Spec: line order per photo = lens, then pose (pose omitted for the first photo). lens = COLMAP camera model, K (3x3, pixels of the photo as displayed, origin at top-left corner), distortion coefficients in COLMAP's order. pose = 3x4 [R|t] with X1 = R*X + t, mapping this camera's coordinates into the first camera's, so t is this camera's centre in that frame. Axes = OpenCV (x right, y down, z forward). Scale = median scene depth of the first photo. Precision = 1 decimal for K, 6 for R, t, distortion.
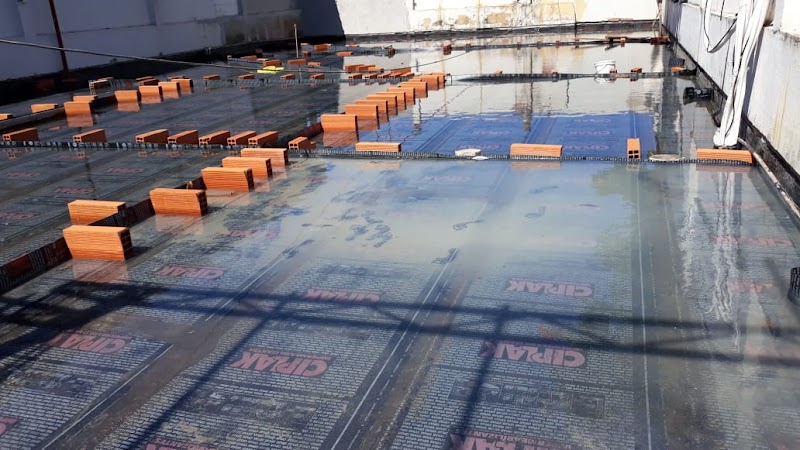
lens RADIAL K [[618.7, 0, 400.0], [0, 618.7, 225.0], [0, 0, 1]] dist [-0.001431, -0.064671]
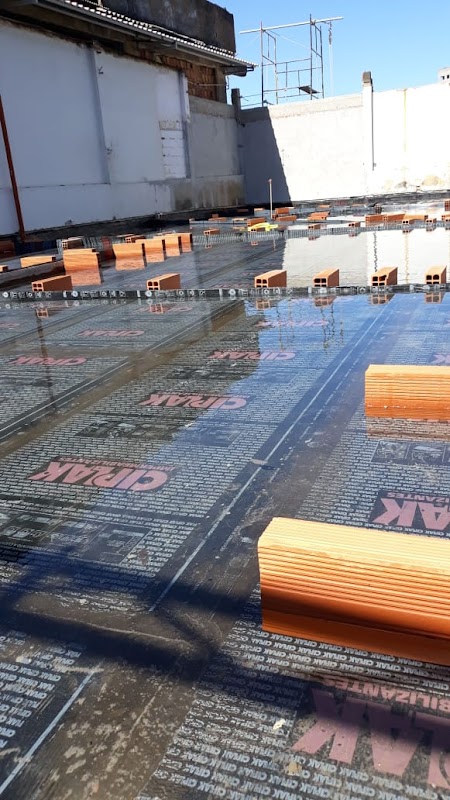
lens RADIAL K [[618.7, 0, 225.0], [0, 618.7, 400.0], [0, 0, 1]] dist [-0.001431, -0.064671]
pose [[0.996705, 0.001328, -0.081103, -0.209897], [-0.002794, 0.999835, -0.017959, -0.001496], [0.081066, 0.018126, 0.996544, 0.180362]]
